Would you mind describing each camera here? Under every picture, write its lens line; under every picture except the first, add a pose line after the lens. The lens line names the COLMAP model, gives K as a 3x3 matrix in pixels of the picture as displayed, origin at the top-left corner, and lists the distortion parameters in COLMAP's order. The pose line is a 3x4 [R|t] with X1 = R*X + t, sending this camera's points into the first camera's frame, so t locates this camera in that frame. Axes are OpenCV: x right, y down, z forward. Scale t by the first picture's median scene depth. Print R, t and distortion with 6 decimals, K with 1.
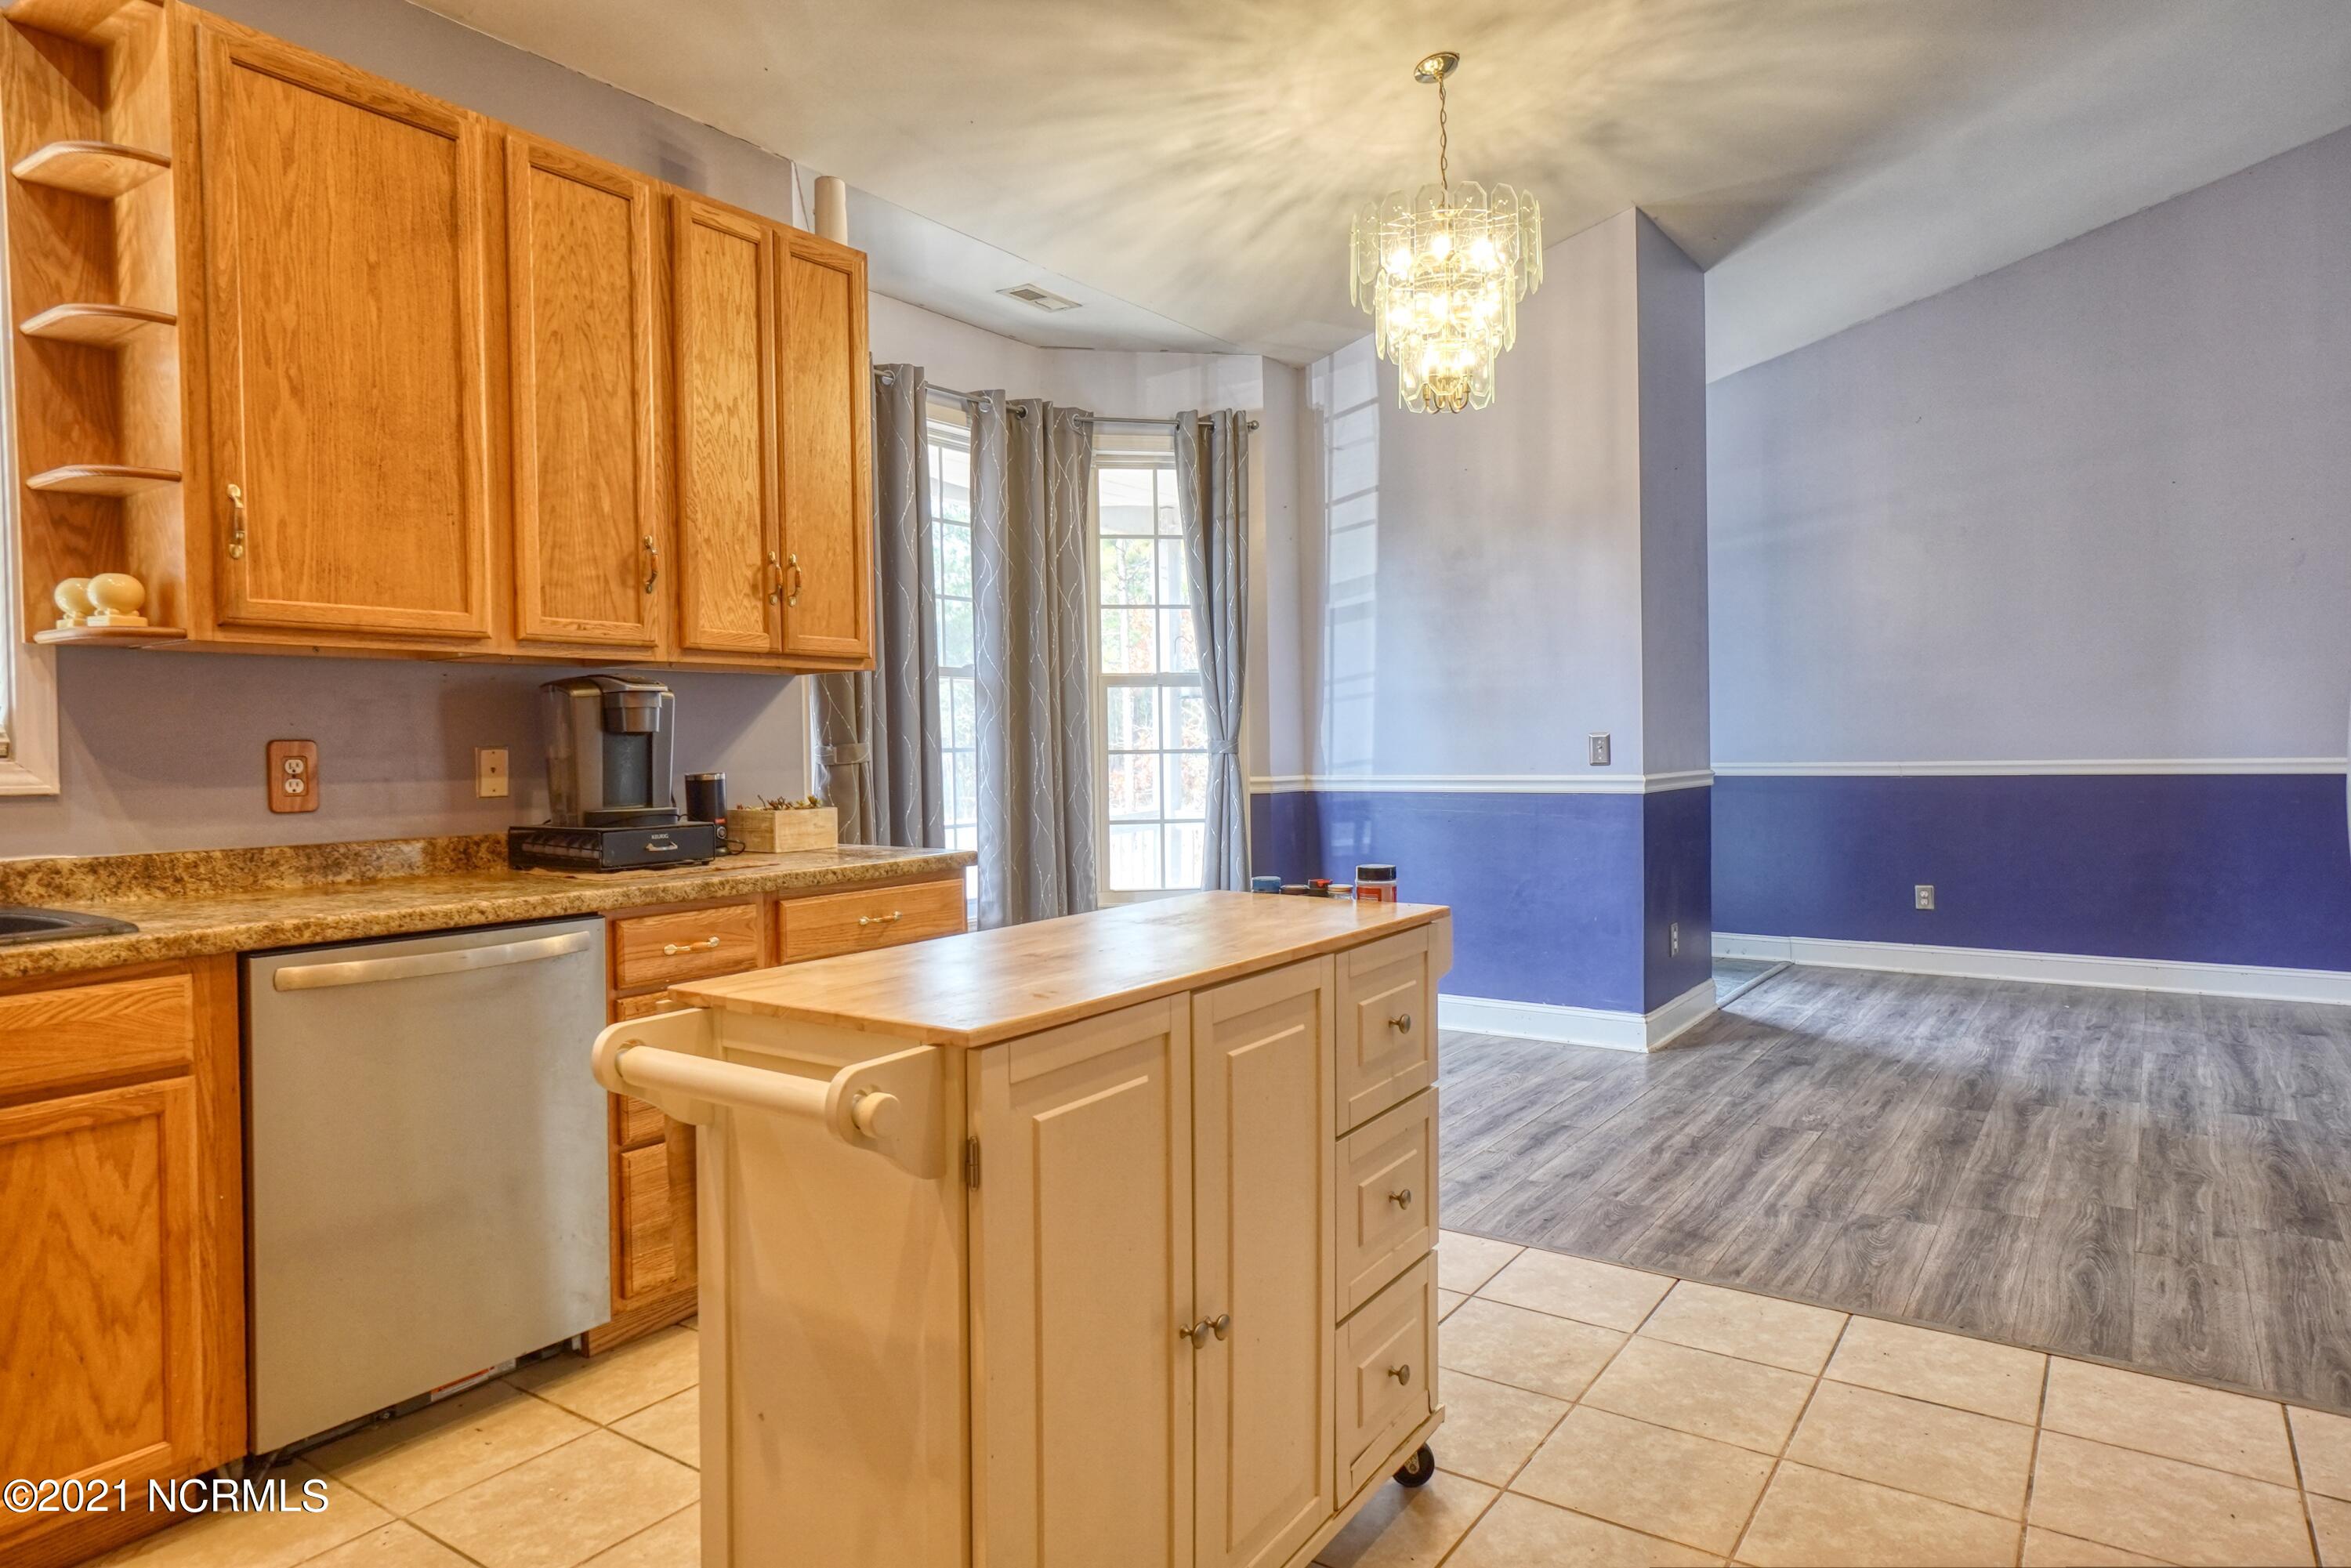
lens RADIAL K [[1380.8, 0, 1175.5], [0, 1380.8, 784.0], [0, 0, 1]] dist [-0.003692, -0.000875]
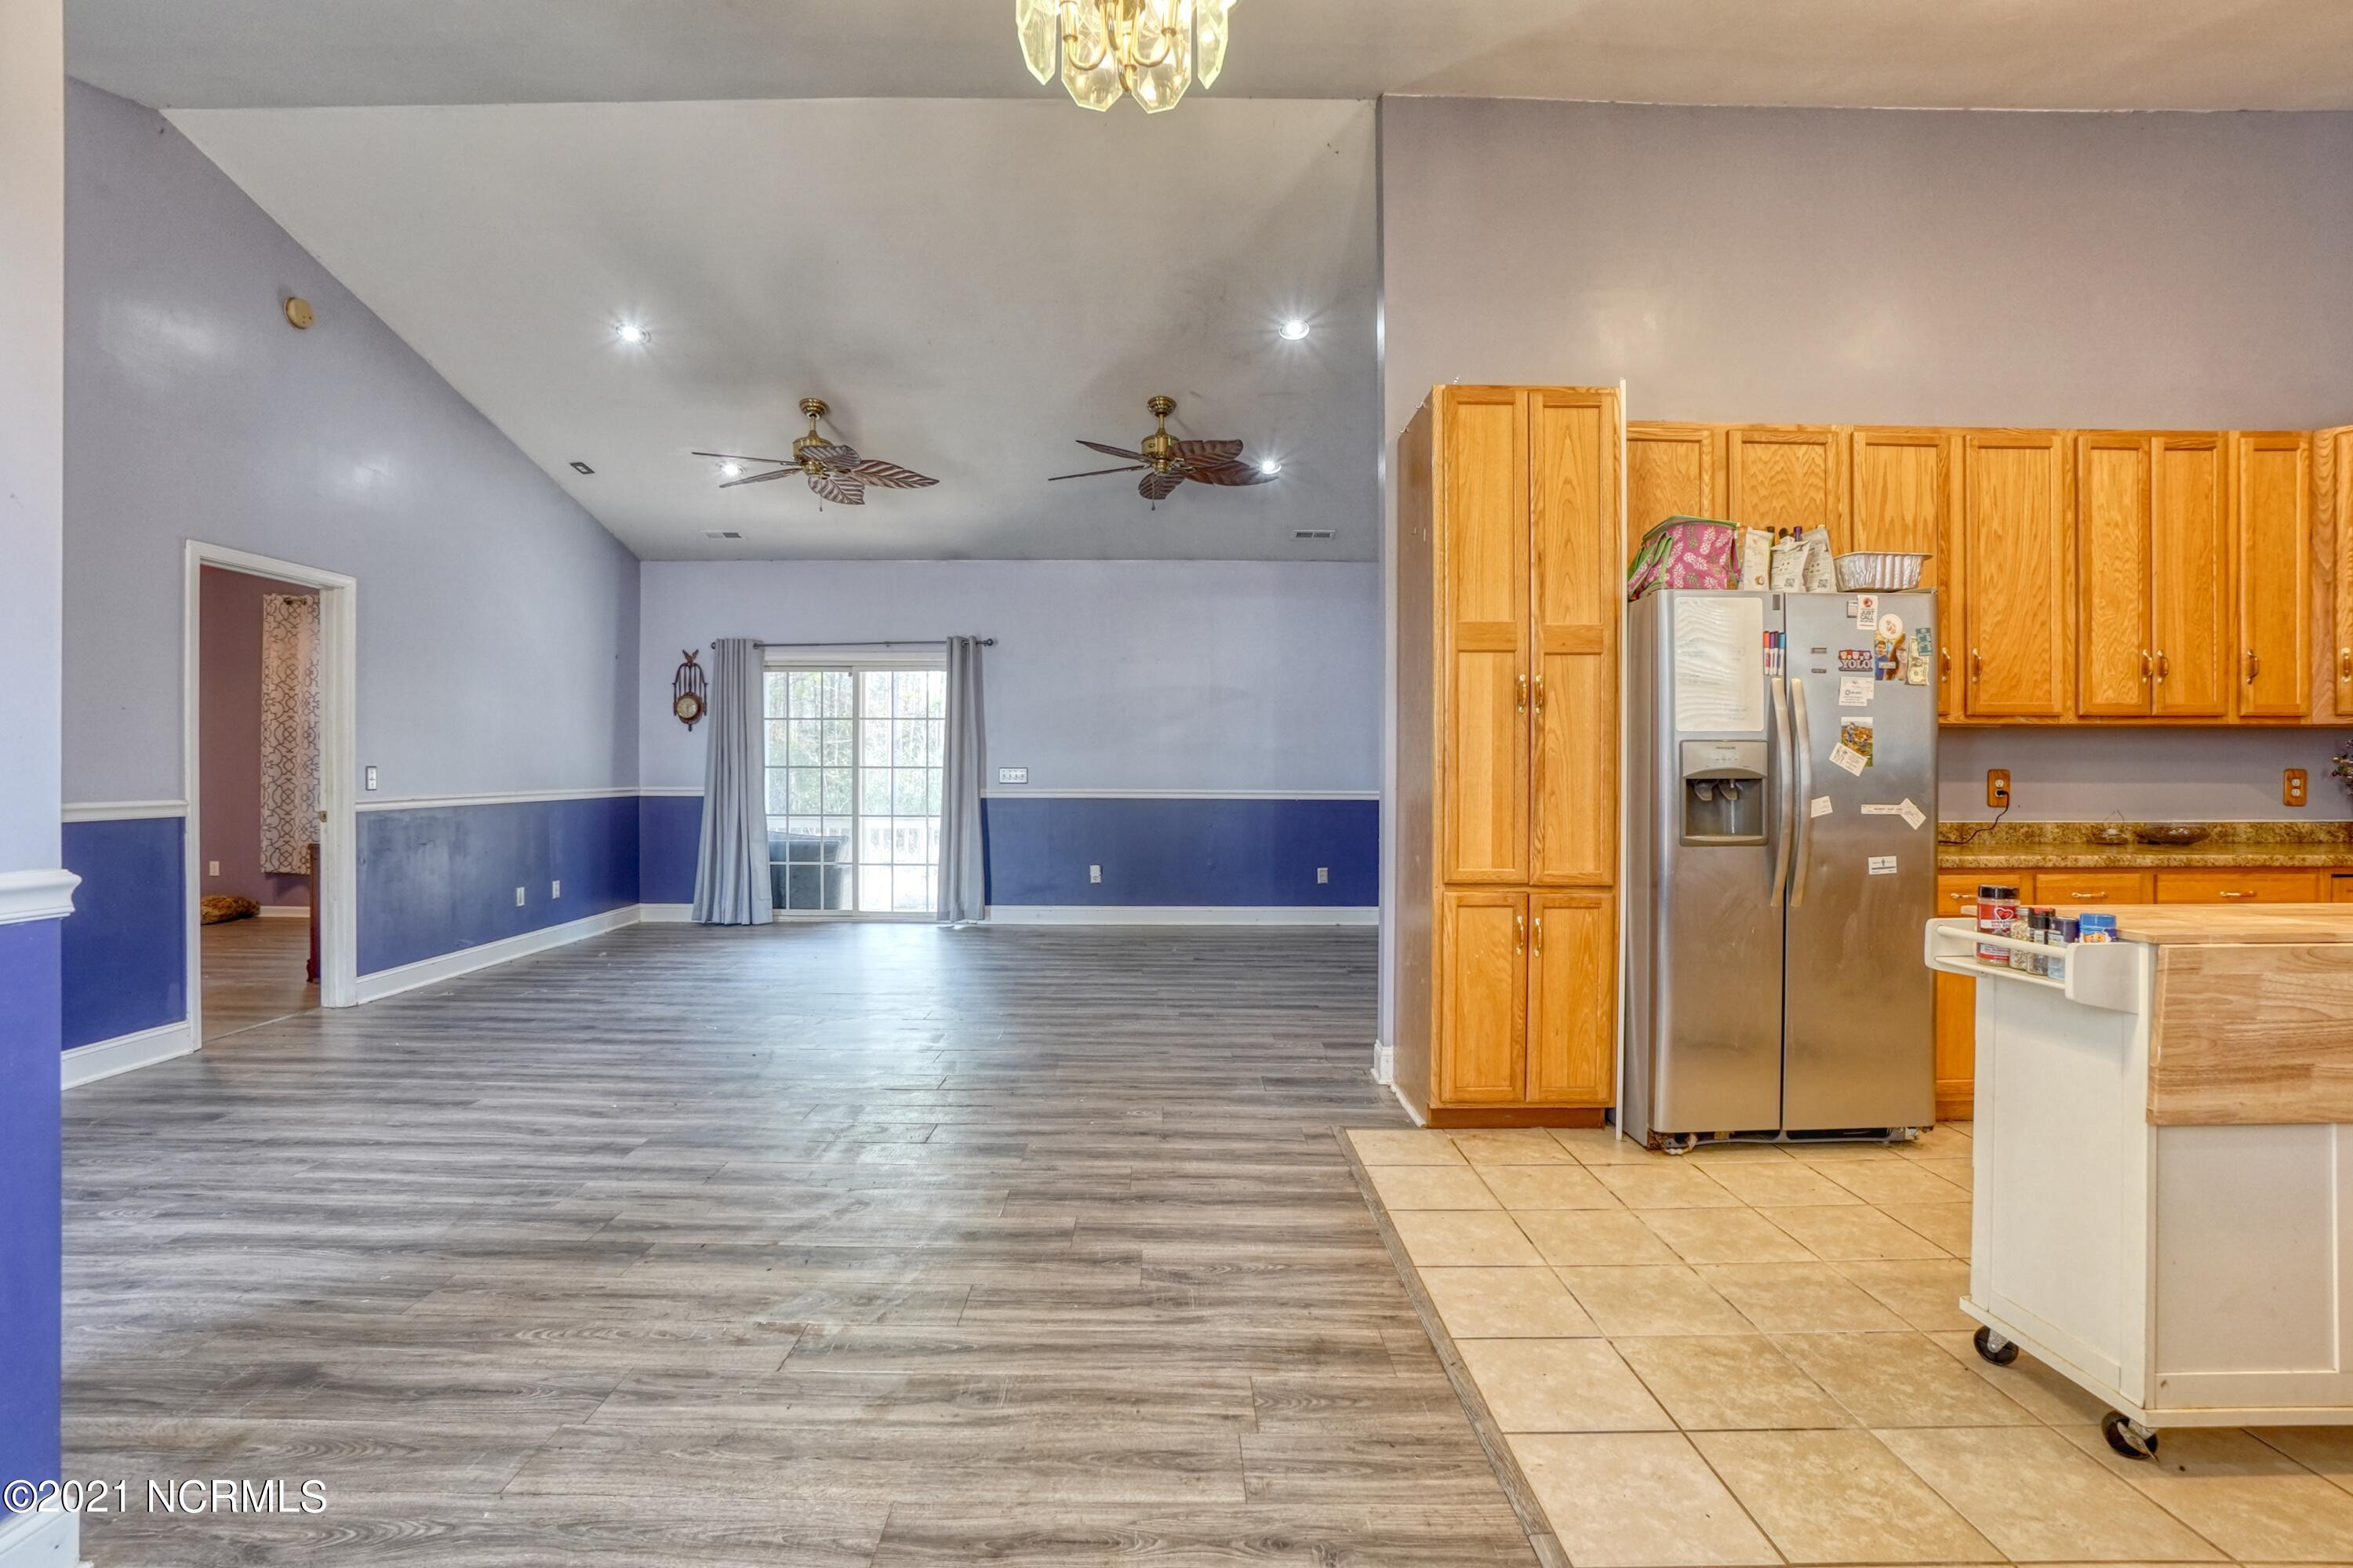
lens RADIAL K [[1097.6, 0, 1176.5], [0, 1097.6, 784.0], [0, 0, 1]] dist [-0.071155, 0.021218]
pose [[-0.577649, 0.001323, 0.816284, -0.128883], [0.027306, 0.999470, 0.017703, -0.043209], [-0.815828, 0.032515, -0.577380, 1.495508]]
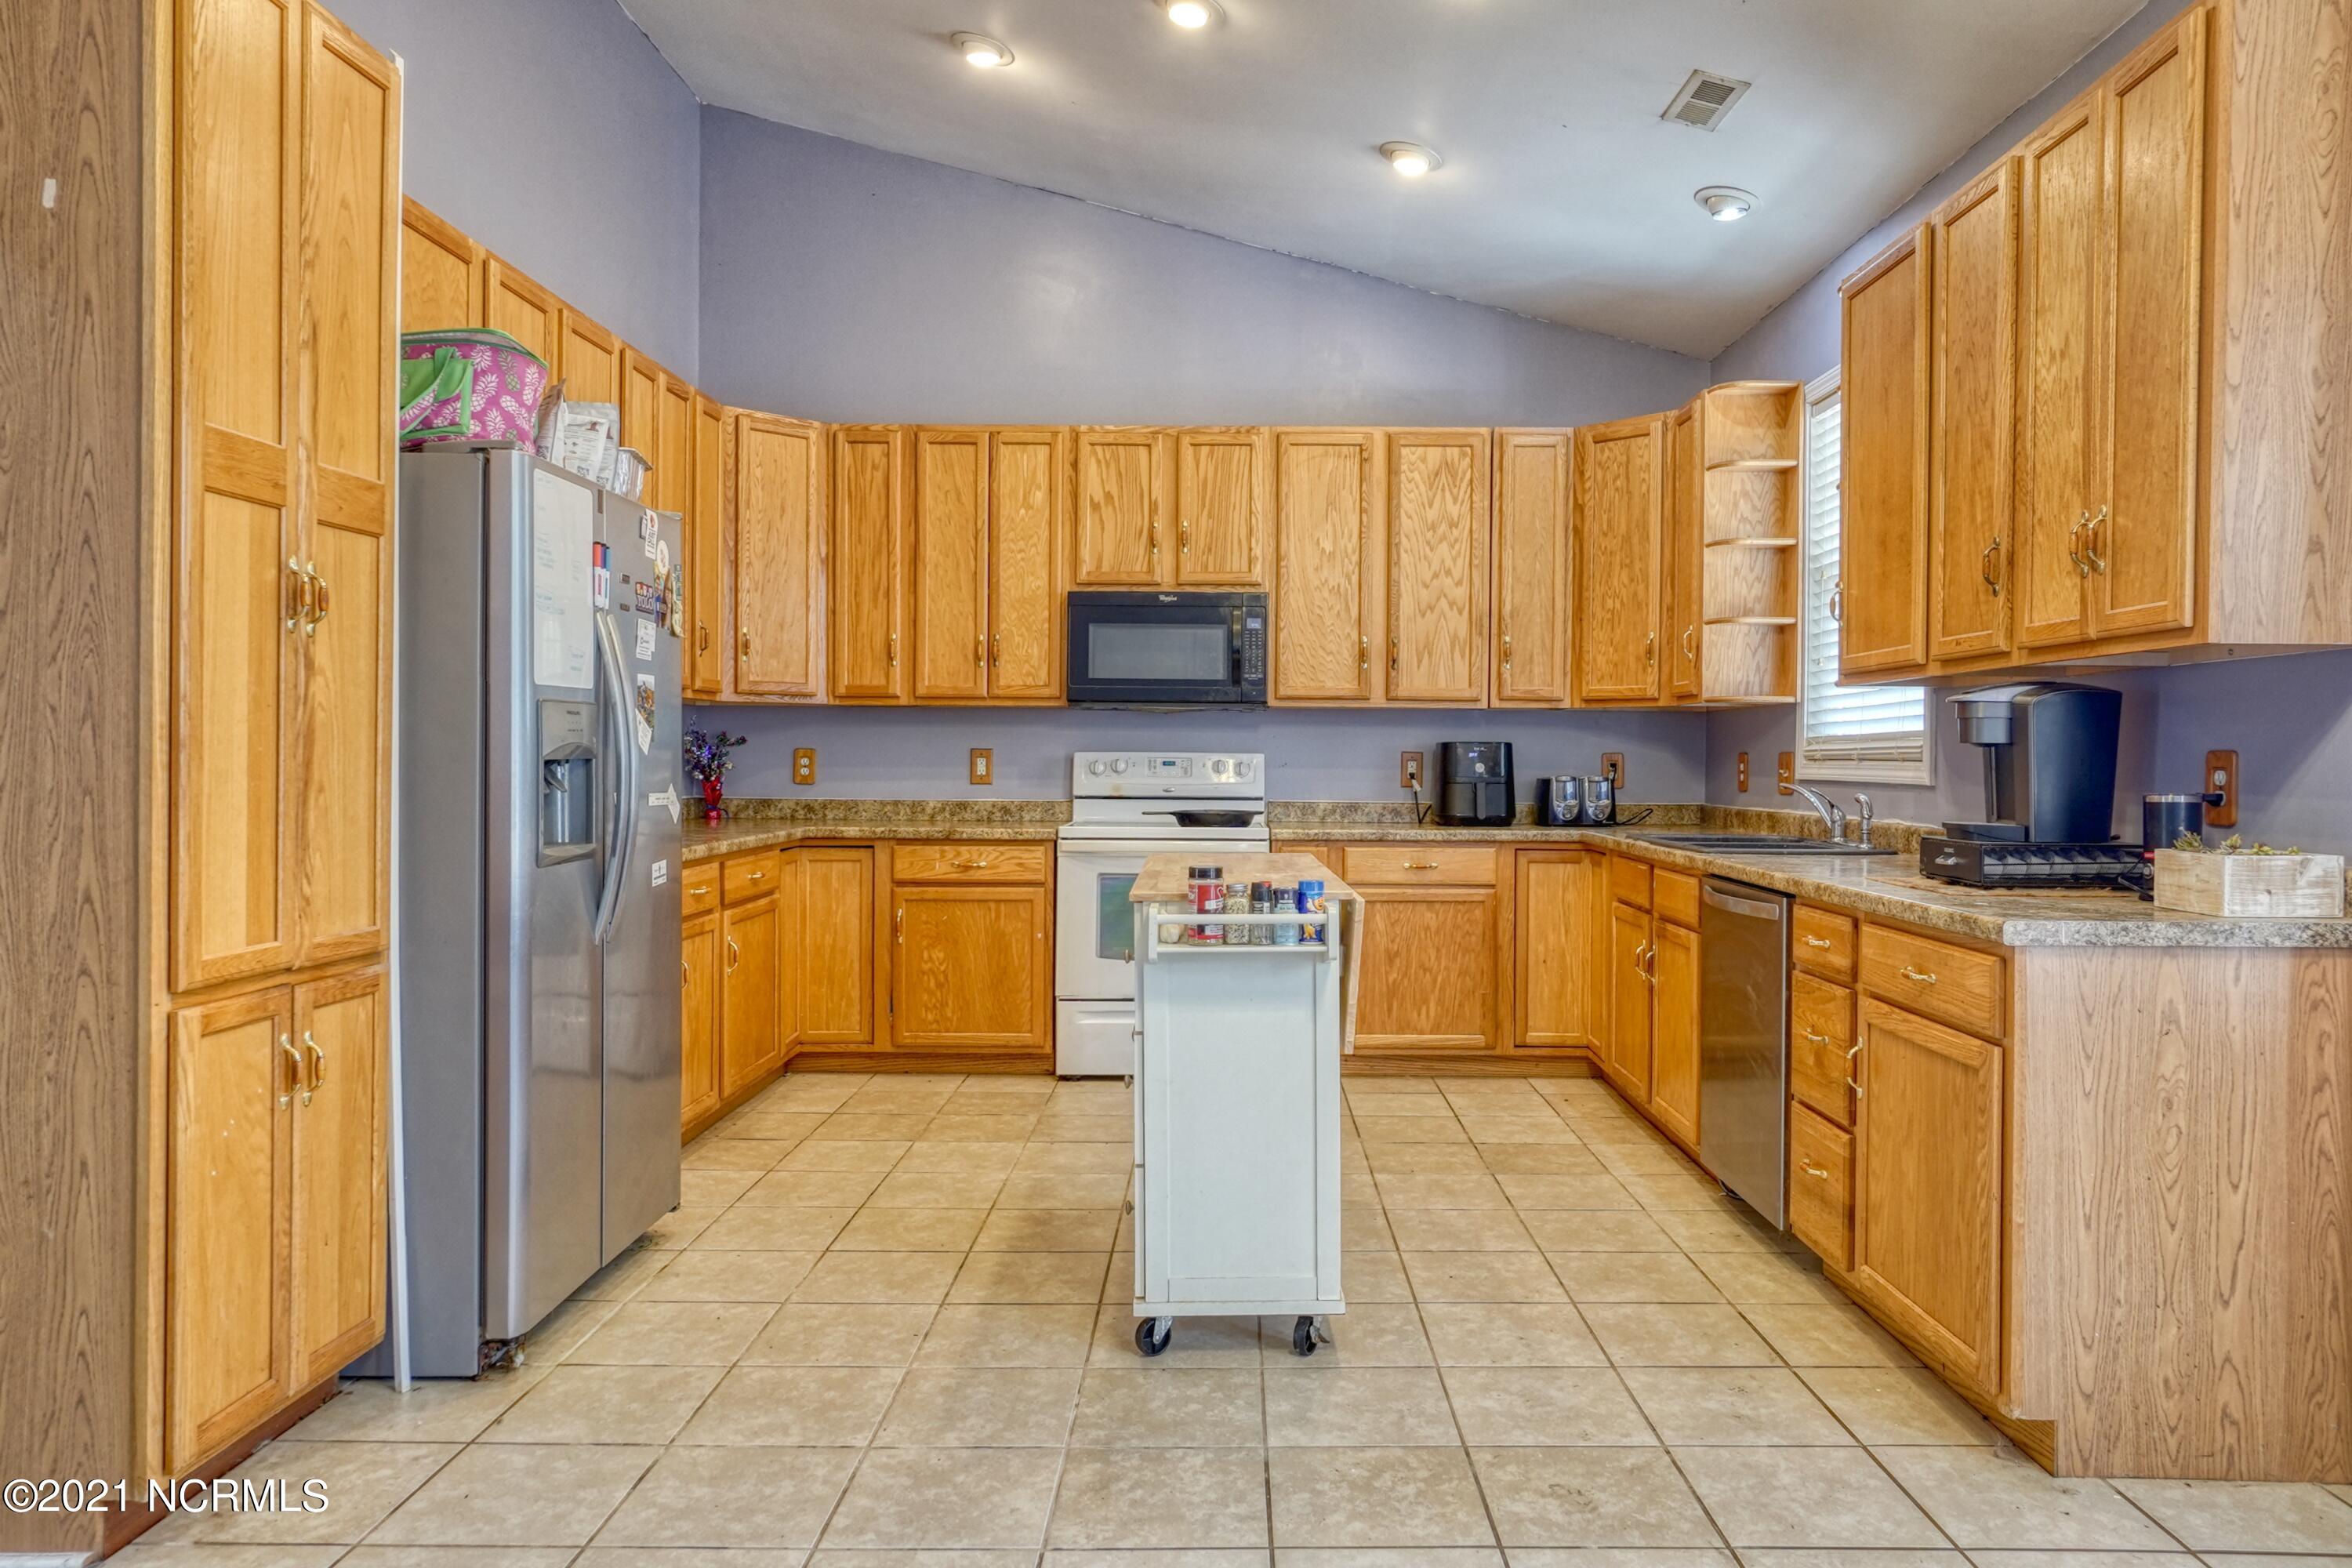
lens RADIAL K [[1511.2, 0, 1218.7], [0, 1511.2, 773.5], [0, 0, 1]] dist [-0.006009, -0.004245]
pose [[-0.820758, 0.013975, -0.571105, 0.619543], [-0.012141, 0.999048, 0.041895, -0.051357], [0.571147, 0.041320, -0.819807, 1.478971]]
